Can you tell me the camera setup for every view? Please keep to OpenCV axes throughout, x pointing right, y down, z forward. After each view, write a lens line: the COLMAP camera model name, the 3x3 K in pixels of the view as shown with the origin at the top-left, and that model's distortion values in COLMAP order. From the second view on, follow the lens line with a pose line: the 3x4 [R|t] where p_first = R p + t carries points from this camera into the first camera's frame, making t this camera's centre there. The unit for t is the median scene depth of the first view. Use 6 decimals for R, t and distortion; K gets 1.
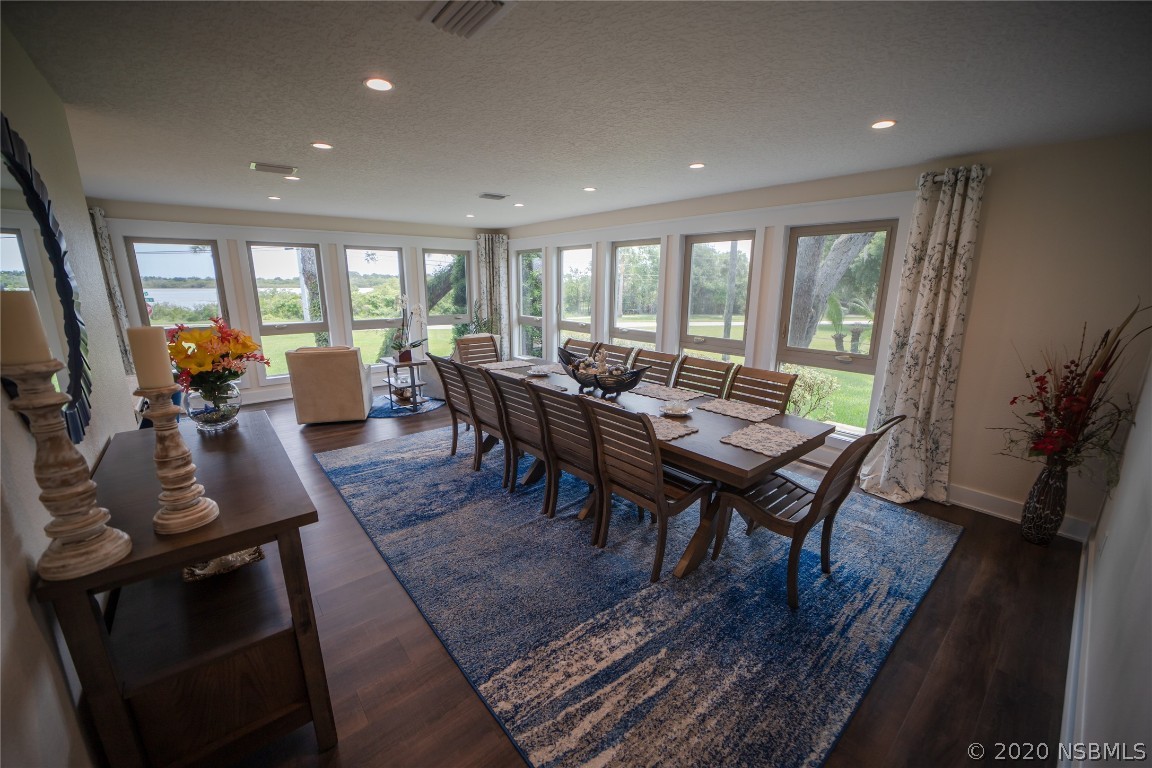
lens RADIAL K [[450.6, 0, 576.6], [0, 450.6, 392.4], [0, 0, 1]] dist [-0.041147, 0.011754]
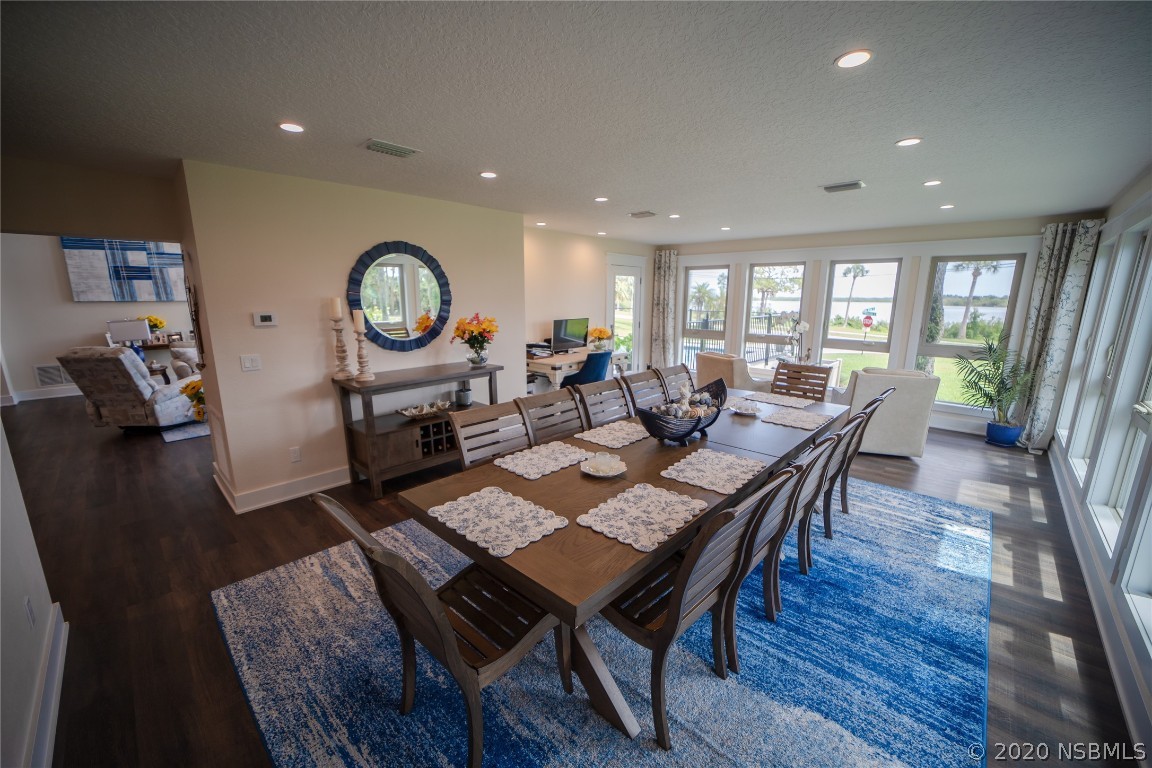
lens RADIAL K [[450.6, 0, 576.6], [0, 450.6, 392.4], [0, 0, 1]] dist [-0.041147, 0.011754]
pose [[0.113751, 0.201185, -0.972926, 0.944288], [-0.240029, 0.955838, 0.169588, -0.199474], [0.964078, 0.214240, 0.157018, 0.855676]]
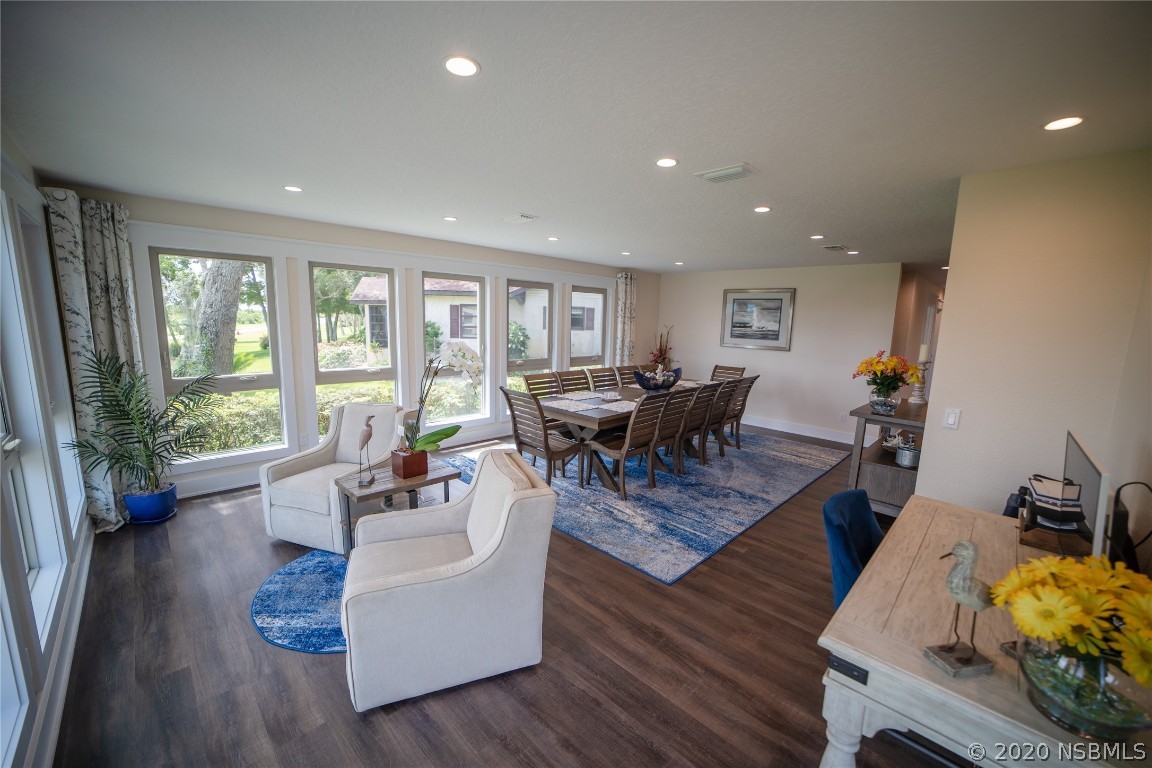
lens RADIAL K [[450.6, 0, 576.6], [0, 450.6, 392.4], [0, 0, 1]] dist [-0.041147, 0.011754]
pose [[-0.100919, -0.162172, 0.981588, -1.777925], [0.212836, 0.960265, 0.180531, -0.409777], [-0.971862, 0.227137, -0.062393, 1.712945]]
